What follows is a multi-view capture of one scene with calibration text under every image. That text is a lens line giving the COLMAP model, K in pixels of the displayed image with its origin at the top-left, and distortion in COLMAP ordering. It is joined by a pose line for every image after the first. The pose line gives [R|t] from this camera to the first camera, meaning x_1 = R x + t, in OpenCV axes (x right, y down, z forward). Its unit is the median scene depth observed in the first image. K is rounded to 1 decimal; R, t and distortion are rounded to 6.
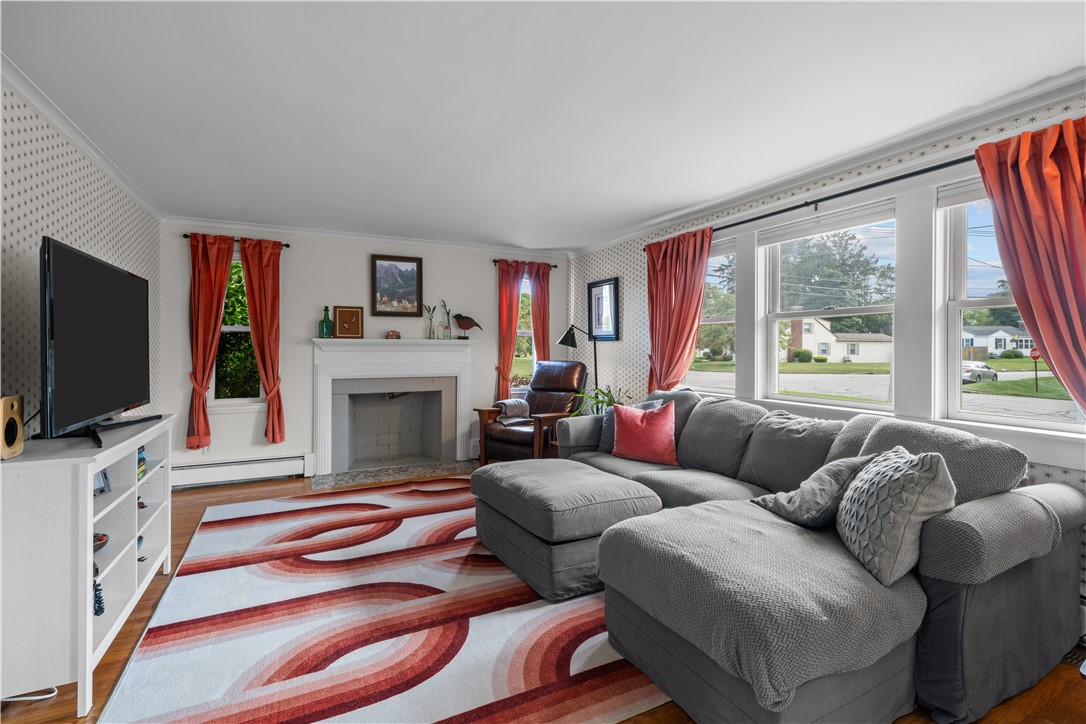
lens RADIAL K [[502.8, 0, 540.4], [0, 502.8, 347.0], [0, 0, 1]] dist [0.000210, -0.000025]
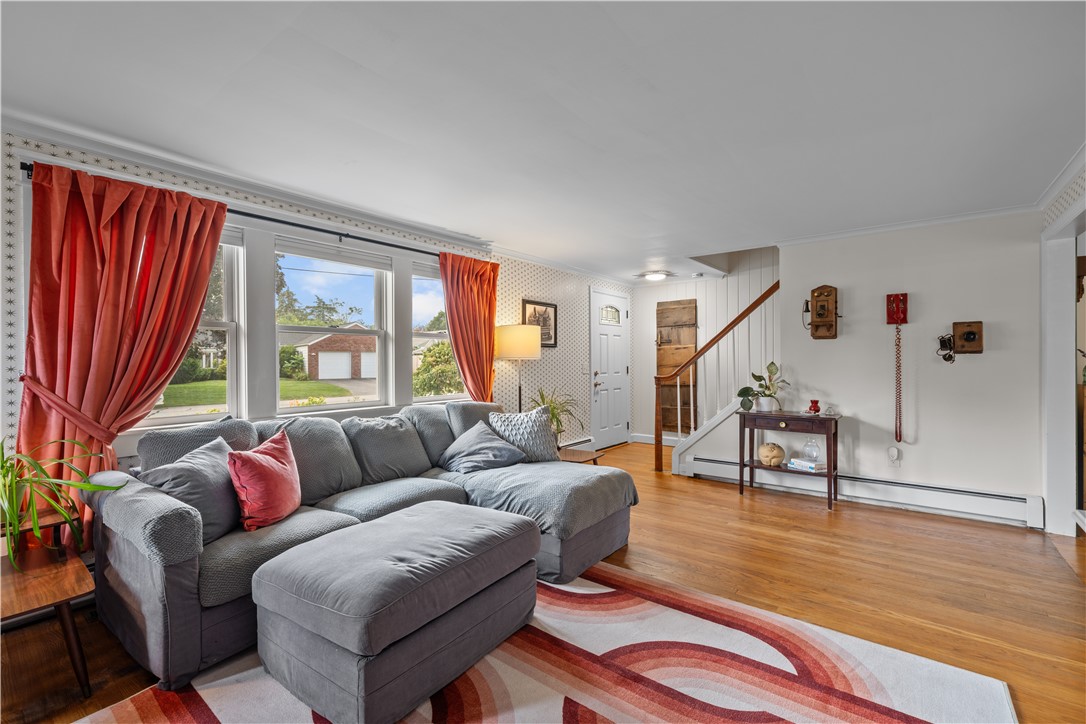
lens RADIAL K [[459.4, 0, 543.0], [0, 459.4, 362.0], [0, 0, 1]] dist [0.000036, -0.000018]
pose [[-0.424587, -0.002253, 0.905384, -0.811444], [0.002982, 0.999988, 0.003887, 0.003704], [-0.905382, 0.004350, -0.424575, 1.373869]]
